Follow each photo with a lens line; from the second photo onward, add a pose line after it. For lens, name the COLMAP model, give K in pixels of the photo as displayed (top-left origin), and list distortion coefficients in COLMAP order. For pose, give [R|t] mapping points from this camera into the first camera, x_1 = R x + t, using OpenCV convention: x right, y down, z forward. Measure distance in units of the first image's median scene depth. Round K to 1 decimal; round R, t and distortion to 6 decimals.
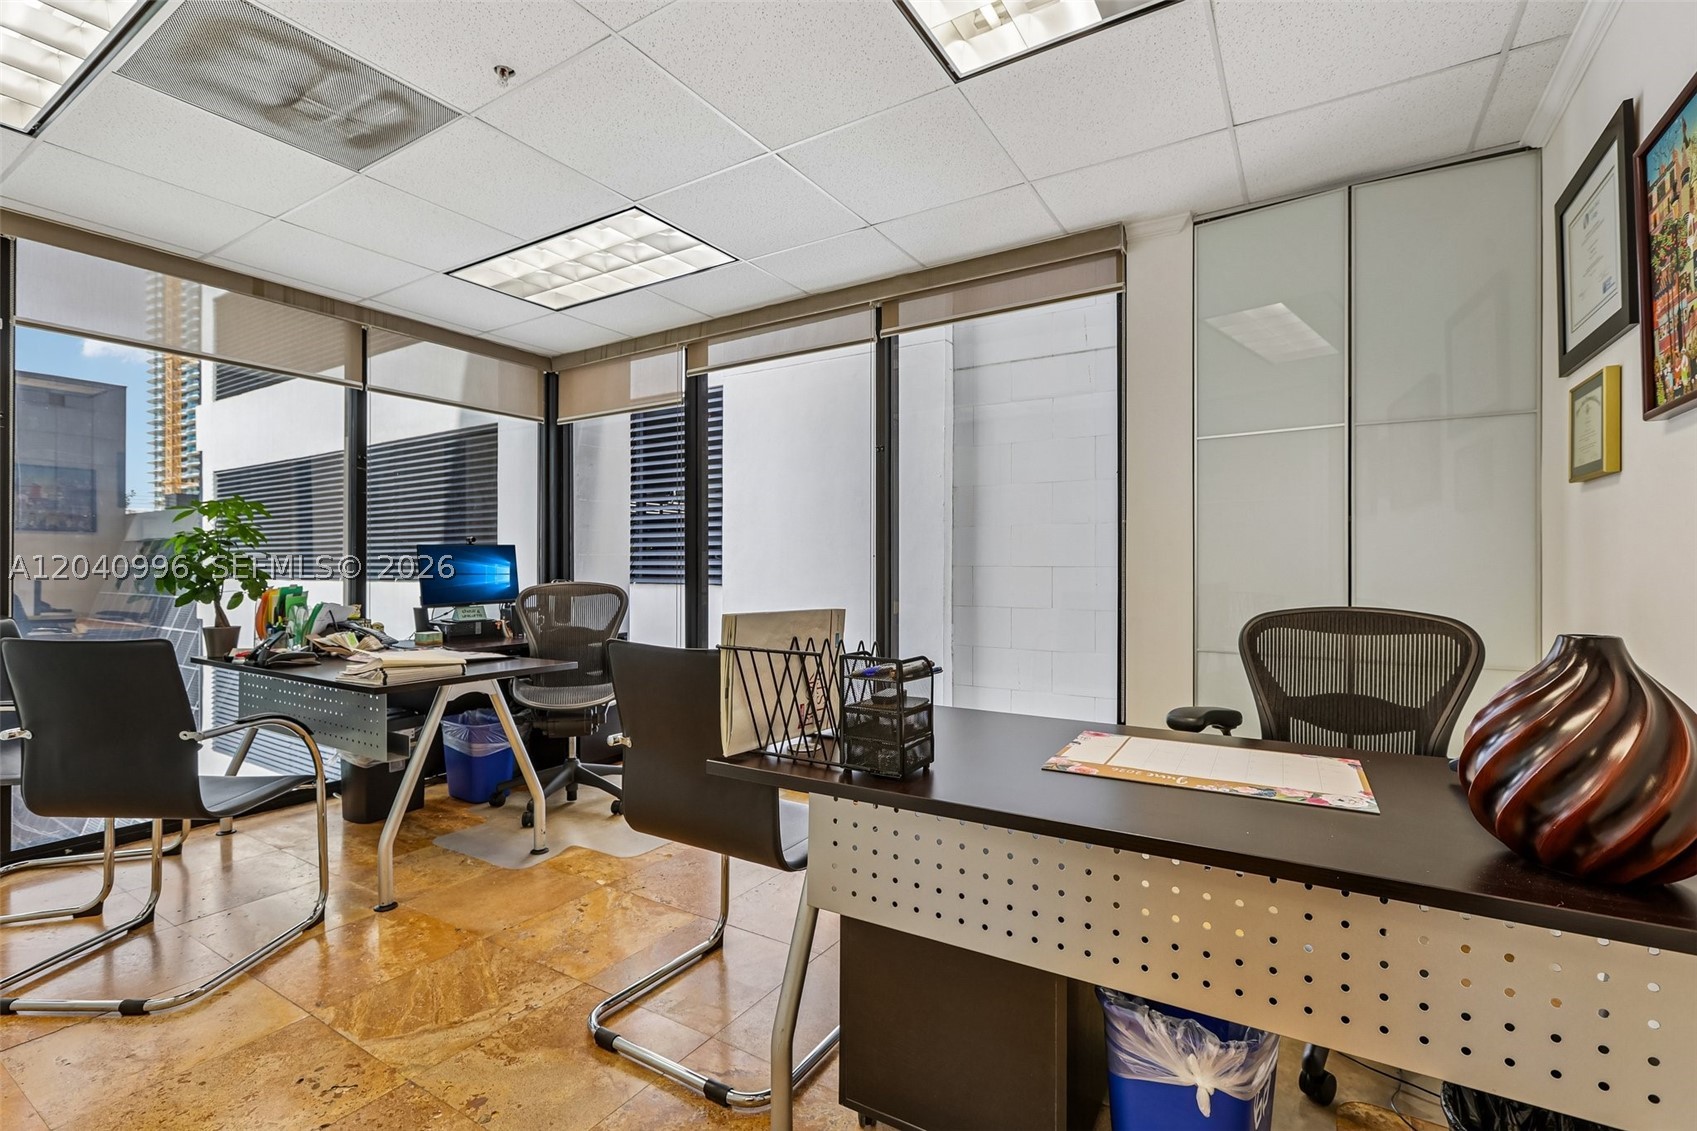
lens RADIAL K [[752.9, 0, 850.0], [0, 752.9, 553.8], [0, 0, 1]] dist [-0.002111, 0.000159]
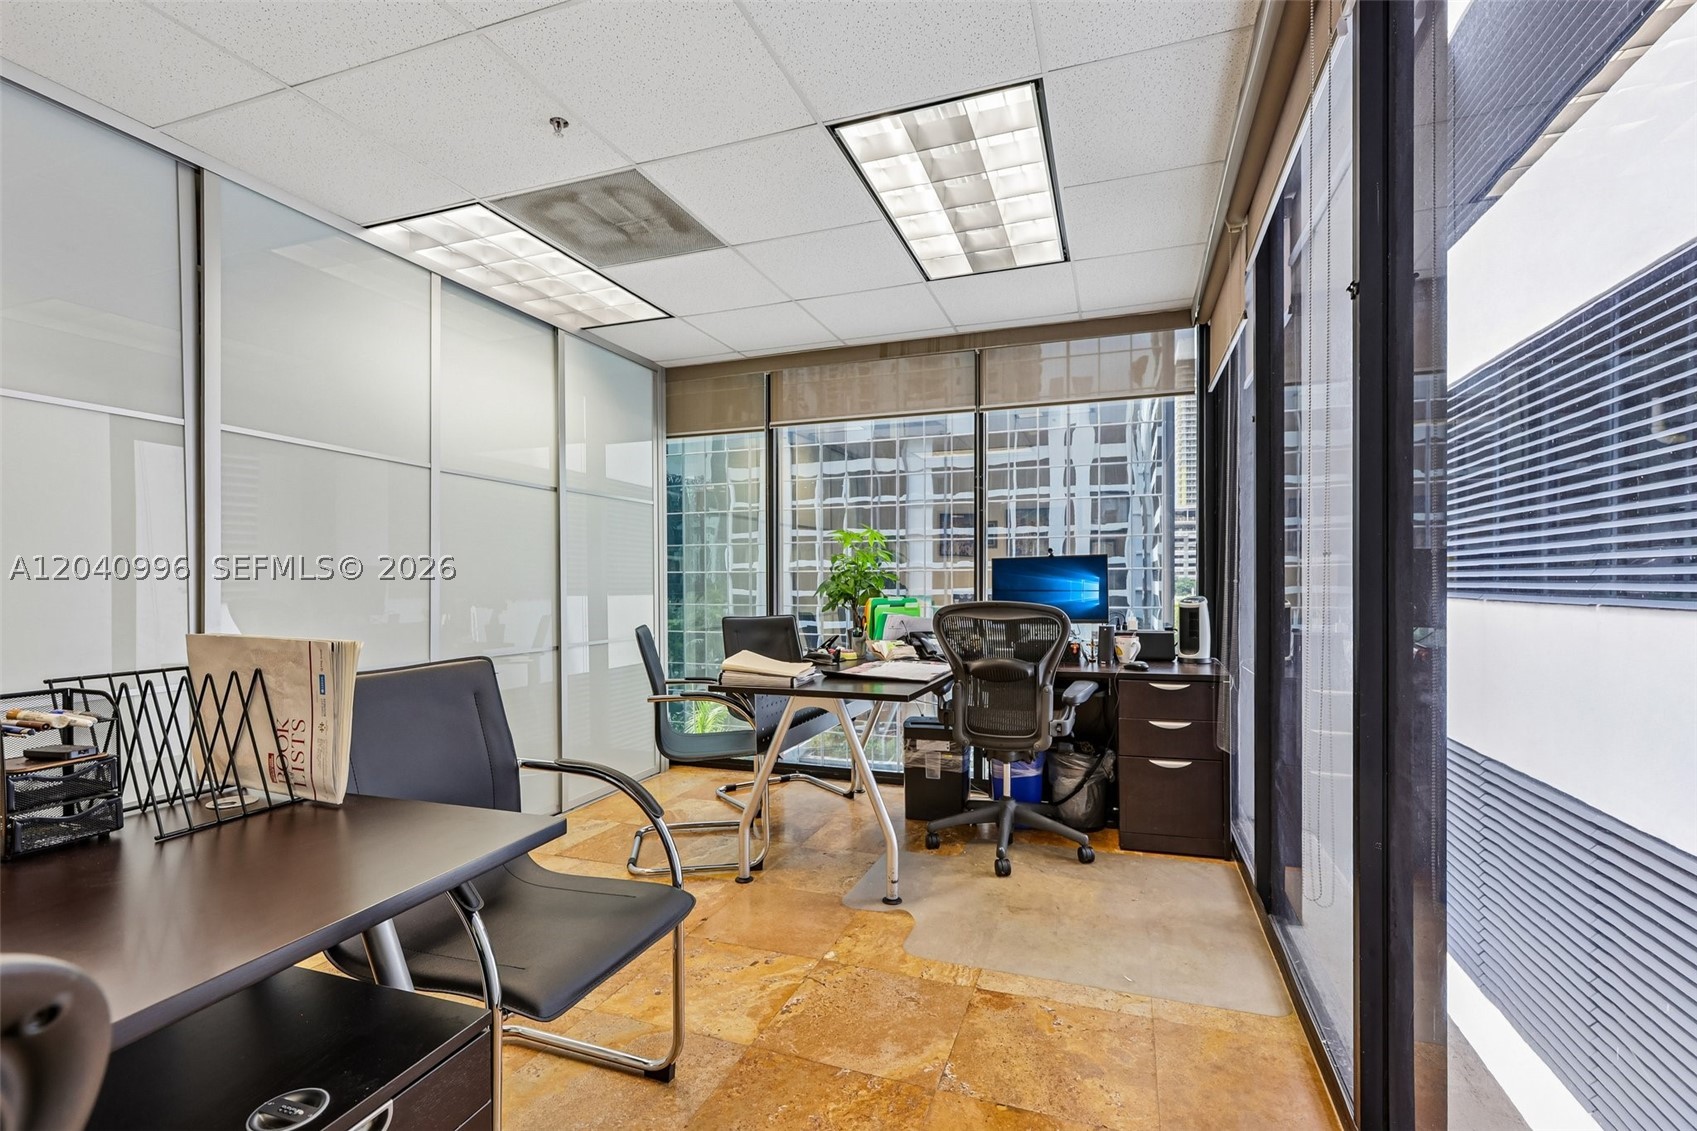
lens RADIAL K [[768.1, 0, 844.0], [0, 768.1, 587.7], [0, 0, 1]] dist [0.001118, 0.000167]
pose [[0.202650, 0.008504, -0.979214, 0.530618], [0.017733, 0.999766, 0.012353, 0.012946], [0.979091, -0.019868, 0.202452, 0.875143]]
